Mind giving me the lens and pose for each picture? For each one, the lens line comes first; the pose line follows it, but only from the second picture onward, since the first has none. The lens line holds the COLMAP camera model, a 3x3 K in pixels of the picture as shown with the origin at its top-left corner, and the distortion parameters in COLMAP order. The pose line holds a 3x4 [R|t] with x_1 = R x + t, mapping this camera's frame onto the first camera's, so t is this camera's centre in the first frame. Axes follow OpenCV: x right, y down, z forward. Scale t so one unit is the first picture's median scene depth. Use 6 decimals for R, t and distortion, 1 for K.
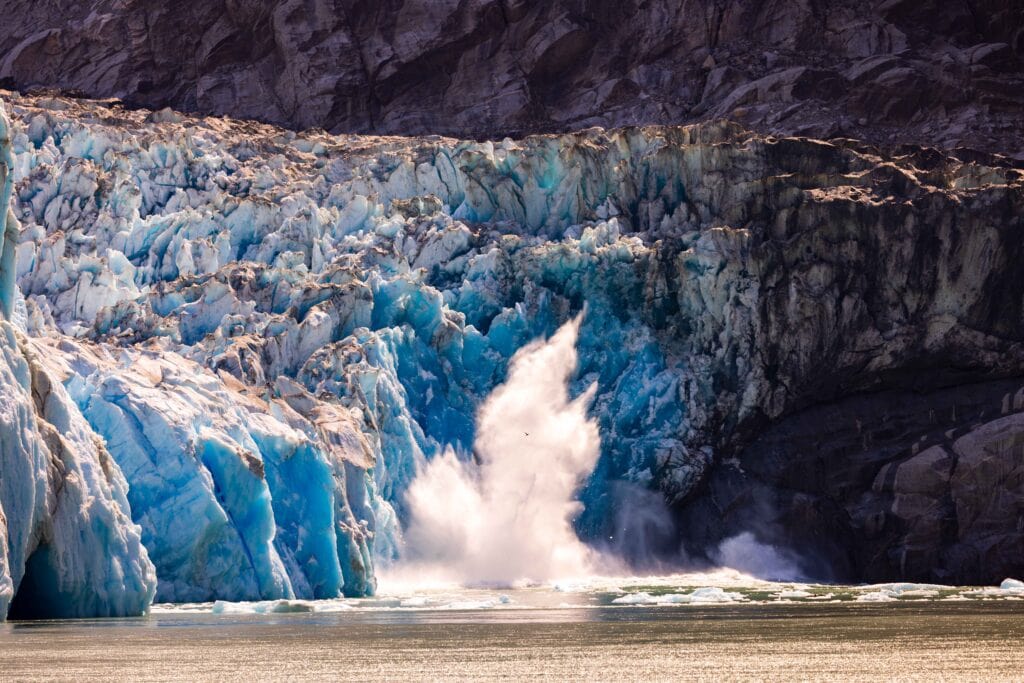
lens RADIAL K [[3812.6, 0, 512.0], [0, 3812.6, 342.5], [0, 0, 1]] dist [-0.363446, 0.000000]
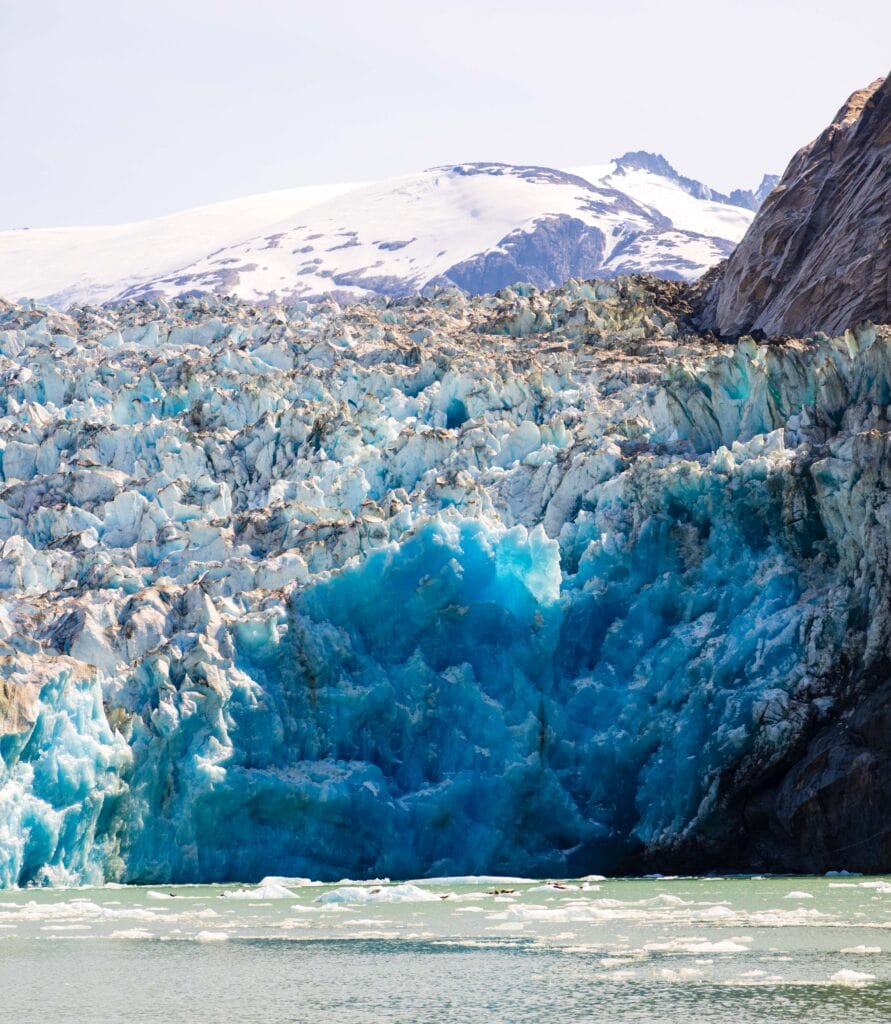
lens RADIAL K [[3380.2, 0, 445.5], [0, 3380.2, 511.9], [0, 0, 1]] dist [-0.166378, 0.000000]
pose [[0.850702, -0.050134, -0.523252, 0.361406], [0.032341, 0.998547, -0.043093, 0.015892], [0.524652, 0.019737, 0.851088, 0.331939]]
